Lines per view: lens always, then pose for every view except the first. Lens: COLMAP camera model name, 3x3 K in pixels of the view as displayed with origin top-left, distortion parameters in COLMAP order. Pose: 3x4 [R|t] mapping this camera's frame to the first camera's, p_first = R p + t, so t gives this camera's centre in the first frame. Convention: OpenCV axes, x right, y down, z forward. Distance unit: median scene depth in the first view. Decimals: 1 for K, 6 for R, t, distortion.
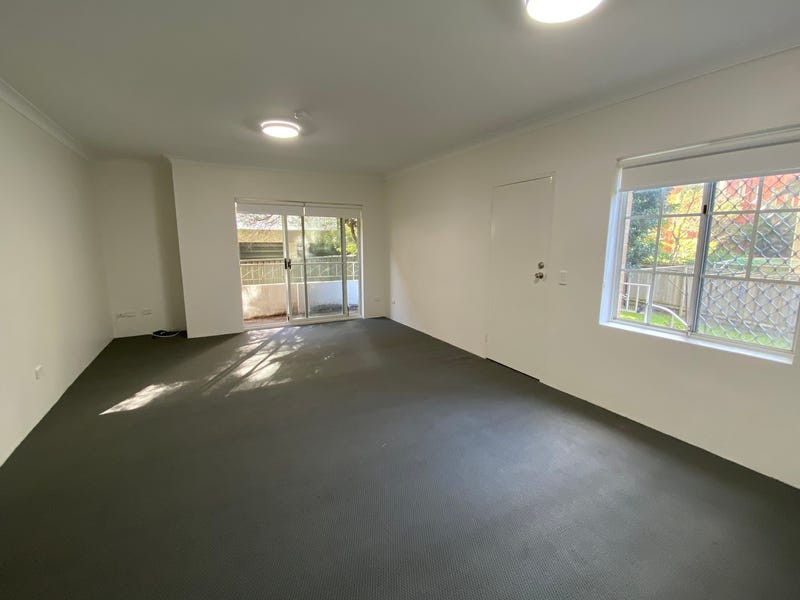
lens RADIAL K [[370.0, 0, 402.8], [0, 370.0, 298.5], [0, 0, 1]] dist [0.021996, -0.000614]
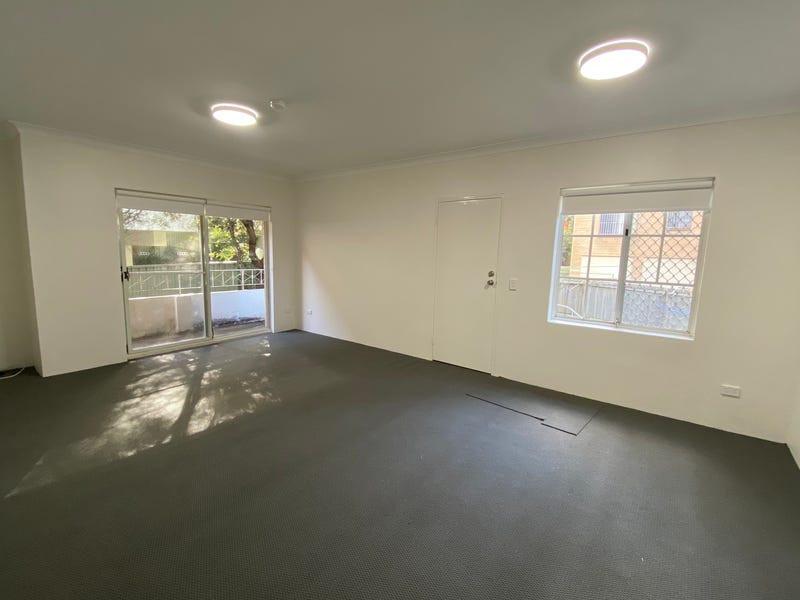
lens RADIAL K [[370.0, 0, 402.8], [0, 370.0, 298.5], [0, 0, 1]] dist [0.021996, -0.000614]
pose [[0.906713, -0.028096, 0.420812, -0.354106], [0.038098, 0.999156, -0.015379, -0.005200], [-0.420024, 0.029976, 0.907018, 0.081611]]
